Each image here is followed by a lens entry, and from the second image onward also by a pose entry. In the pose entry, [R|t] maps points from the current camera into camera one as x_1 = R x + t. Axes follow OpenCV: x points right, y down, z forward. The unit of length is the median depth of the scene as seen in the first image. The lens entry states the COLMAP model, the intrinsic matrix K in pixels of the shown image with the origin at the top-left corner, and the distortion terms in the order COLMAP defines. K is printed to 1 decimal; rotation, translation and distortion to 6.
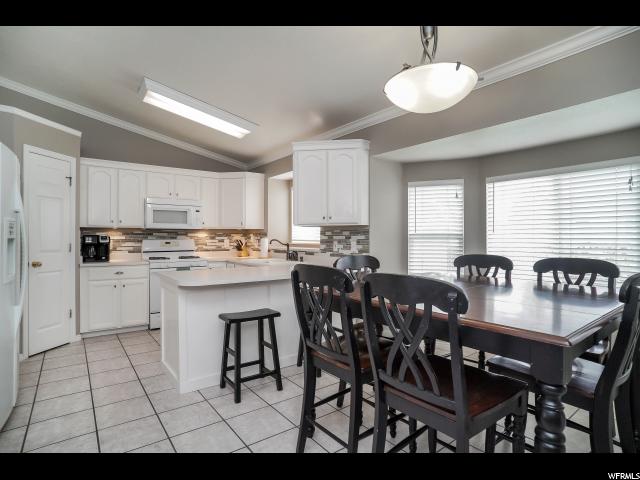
lens RADIAL K [[338.0, 0, 319.9], [0, 338.0, 239.2], [0, 0, 1]] dist [-0.035623, 0.005574]
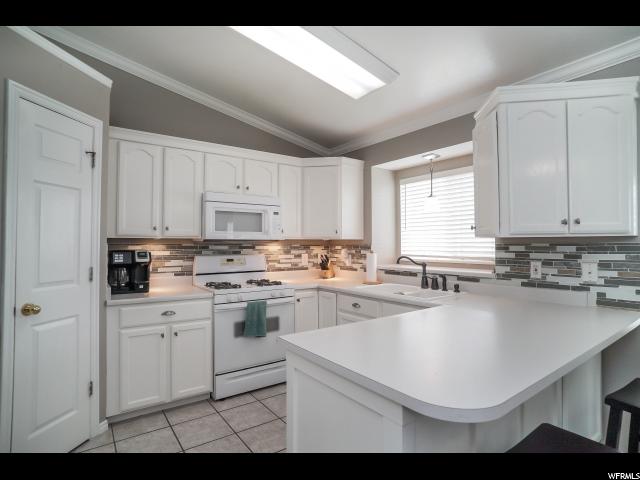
lens RADIAL K [[338.0, 0, 321.2], [0, 338.0, 238.5], [0, 0, 1]] dist [-0.035623, 0.005574]
pose [[0.999823, -0.001218, -0.018752, -0.283669], [0.000806, 0.999758, -0.021966, -0.019805], [0.018774, 0.021947, 0.999583, 0.355477]]
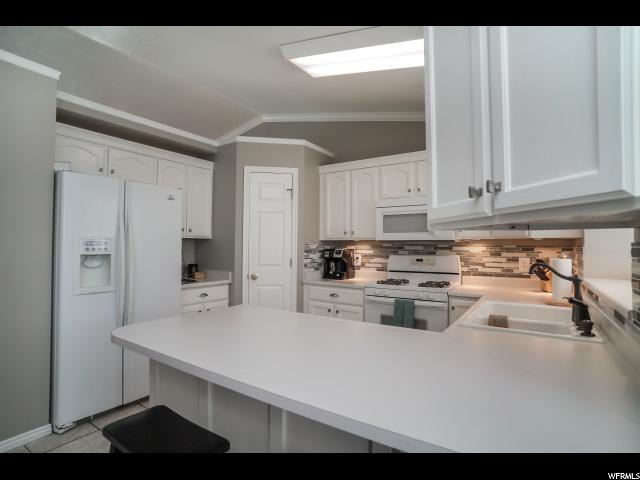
lens RADIAL K [[338.0, 0, 303.5], [0, 338.0, 241.3], [0, 0, 1]] dist [-0.035623, 0.005574]
pose [[0.314493, -0.014394, -0.949151, 0.157370], [-0.009630, 0.999785, -0.018353, -0.014881], [0.949211, 0.014912, 0.314287, 0.604186]]
